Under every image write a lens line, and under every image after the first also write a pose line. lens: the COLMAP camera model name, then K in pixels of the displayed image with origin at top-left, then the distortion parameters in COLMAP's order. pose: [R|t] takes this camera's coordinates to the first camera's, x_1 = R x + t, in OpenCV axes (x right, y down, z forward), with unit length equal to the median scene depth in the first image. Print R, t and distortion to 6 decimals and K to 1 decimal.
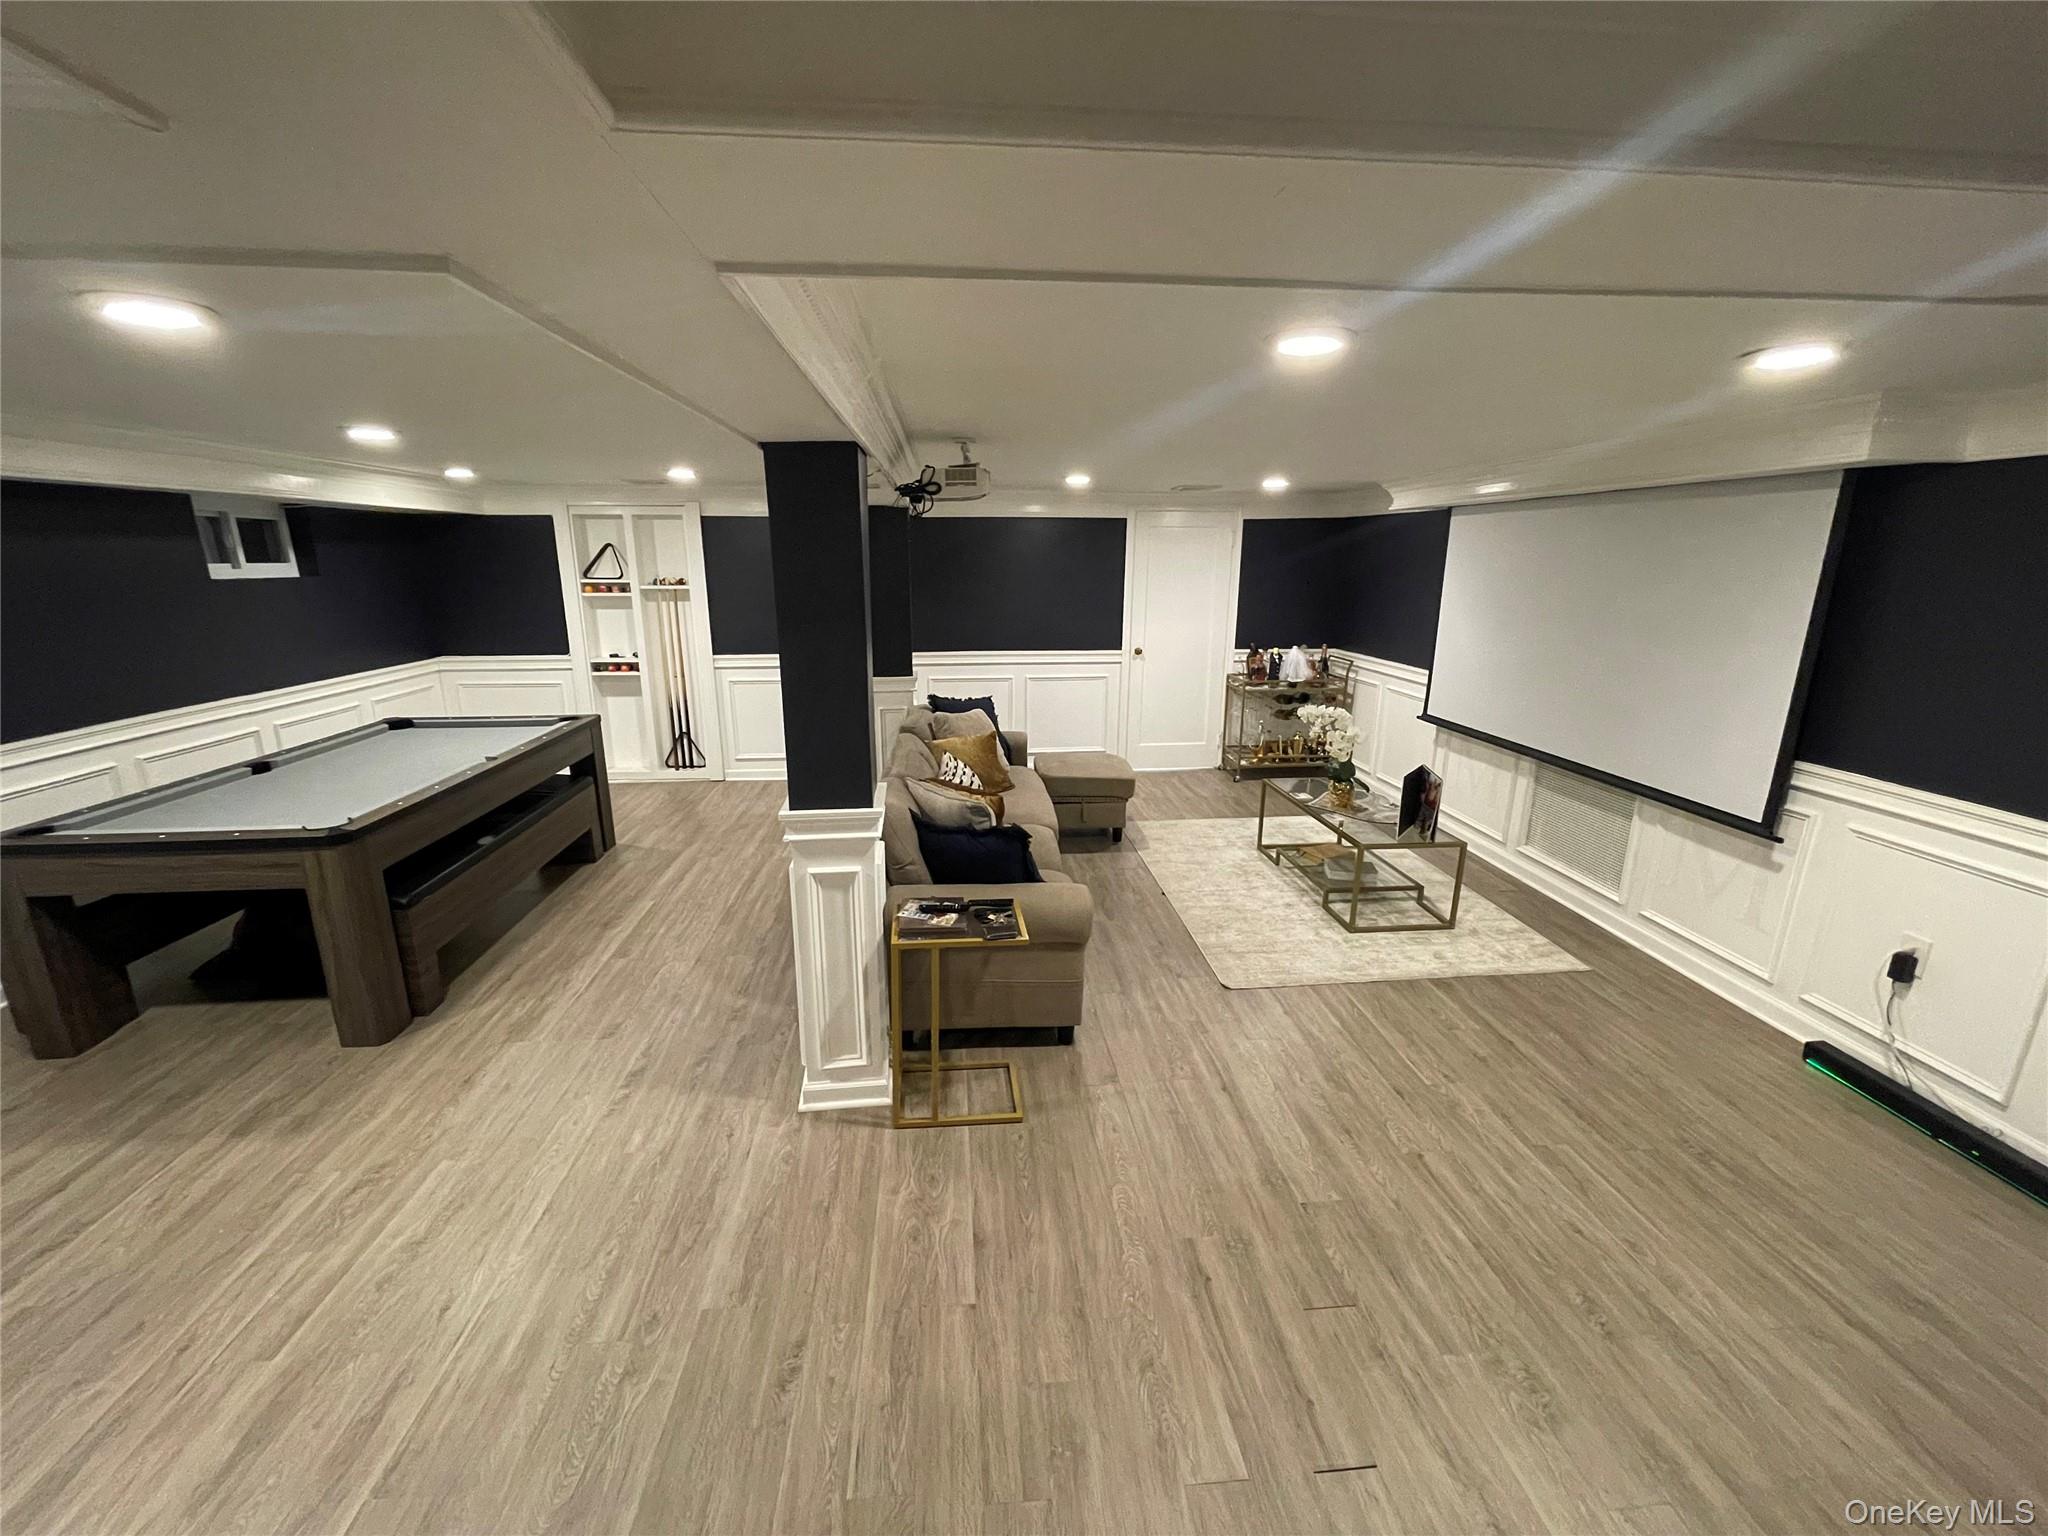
lens RADIAL K [[823.6, 0, 1015.9], [0, 823.6, 767.6], [0, 0, 1]] dist [-0.000165, -0.000078]
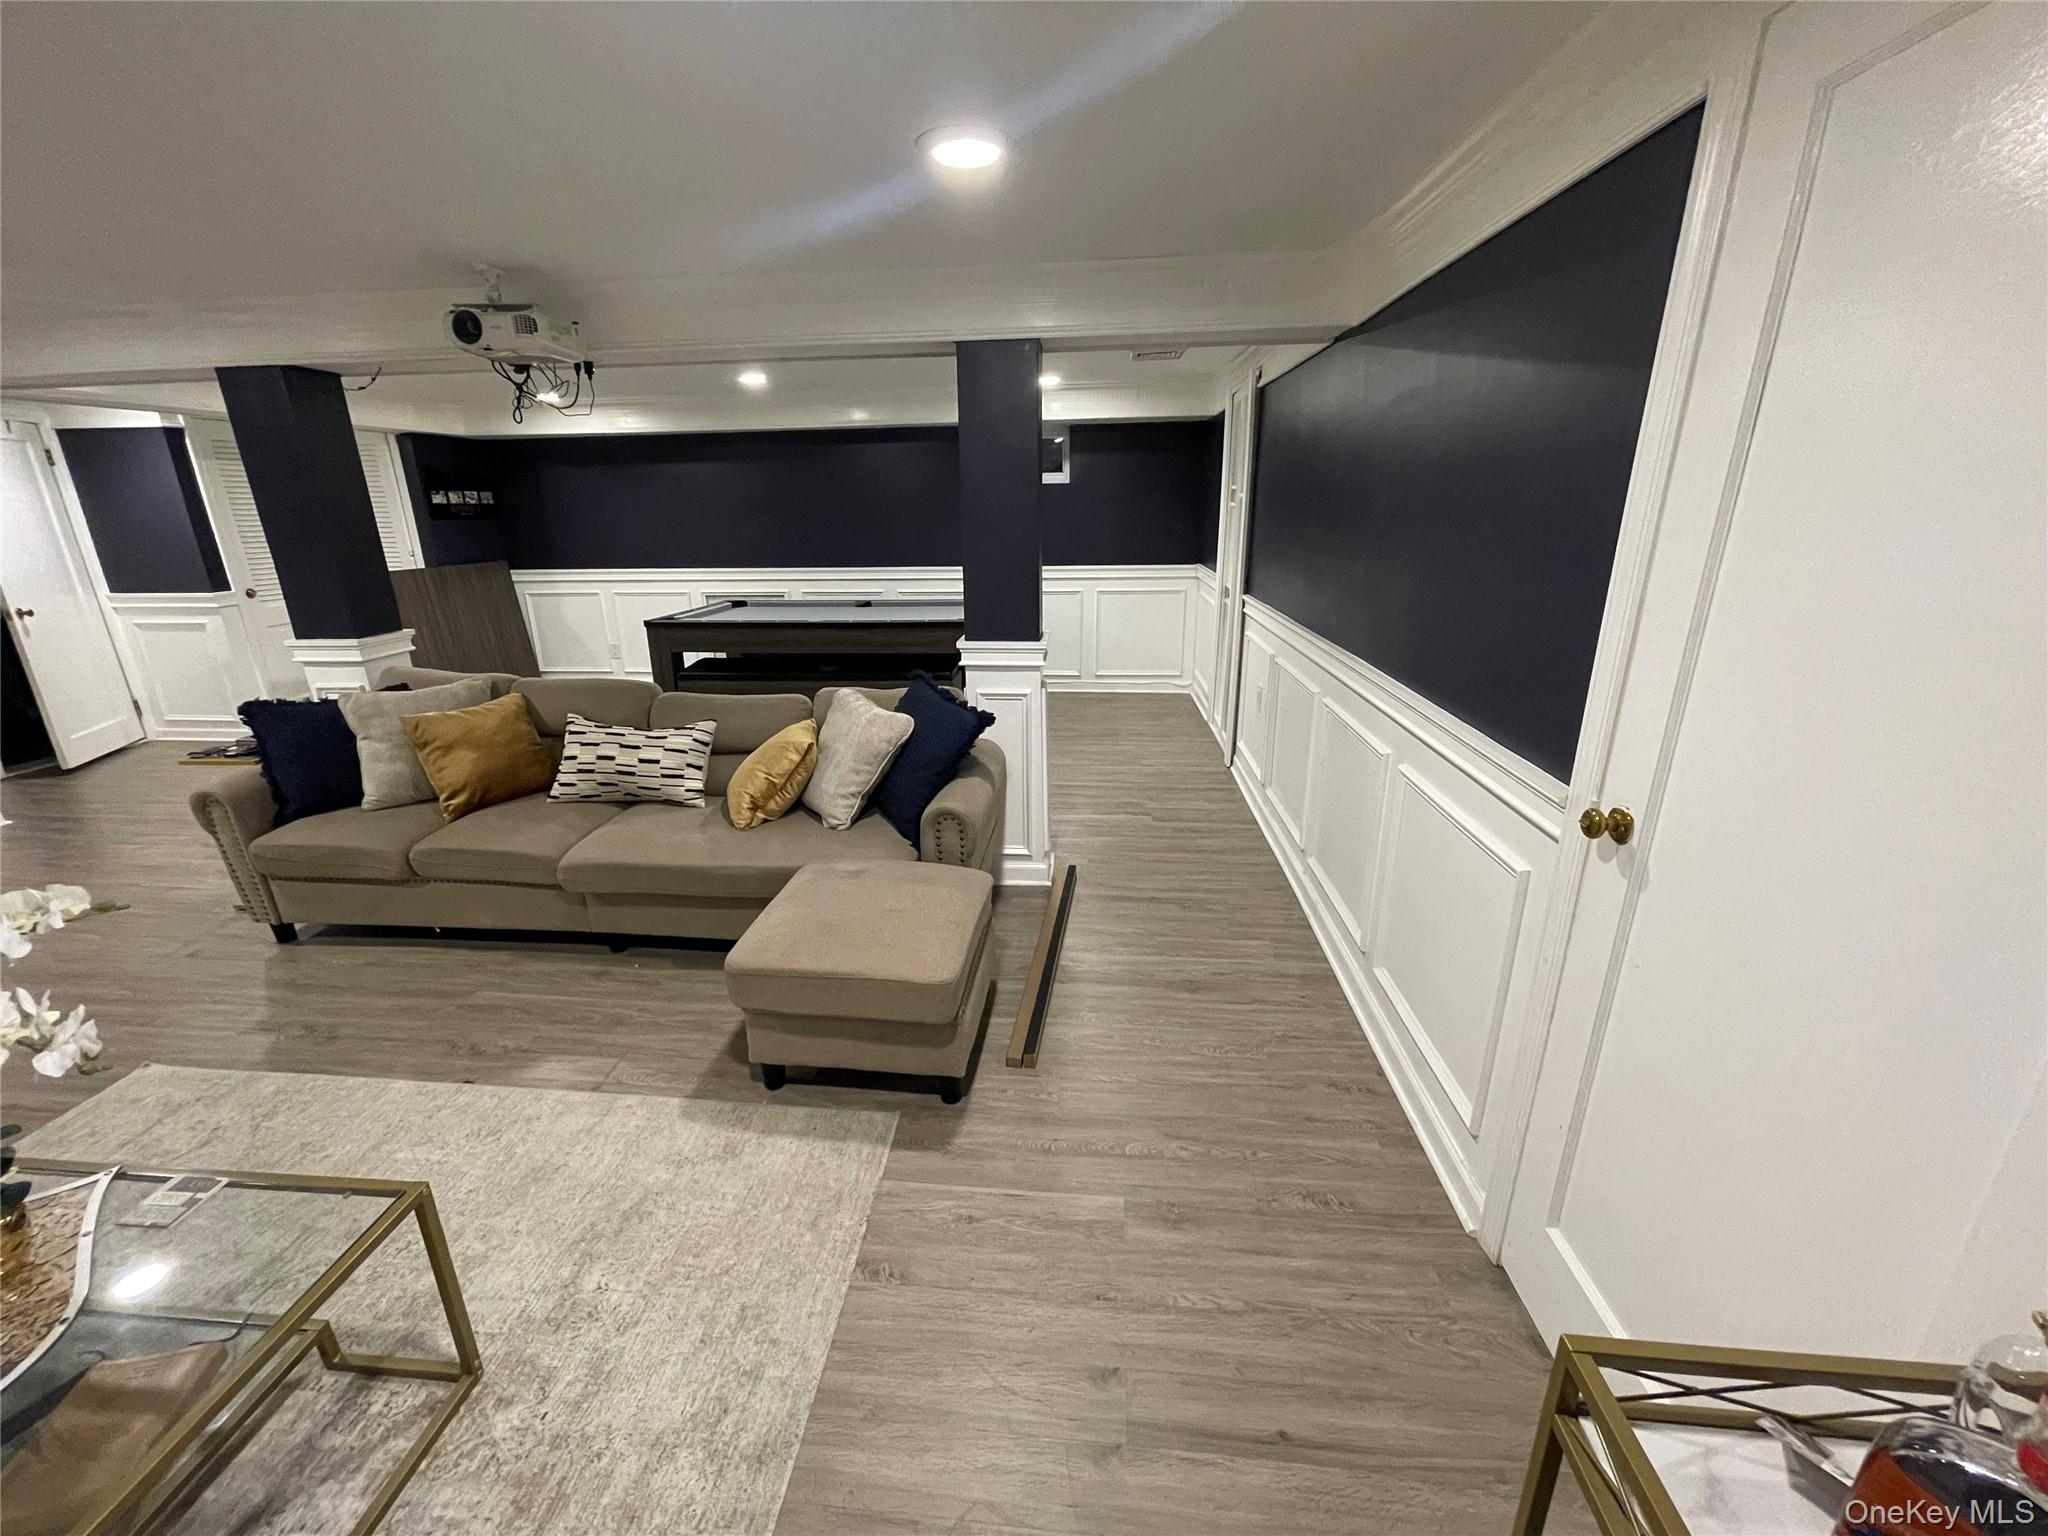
lens RADIAL K [[823.6, 0, 1015.9], [0, 823.6, 767.6], [0, 0, 1]] dist [-0.000165, -0.000078]
pose [[-0.185892, 0.307540, -0.933201, 0.625548], [-0.226840, 0.910665, 0.345300, -0.333435], [0.956027, 0.275876, -0.099523, 1.545694]]
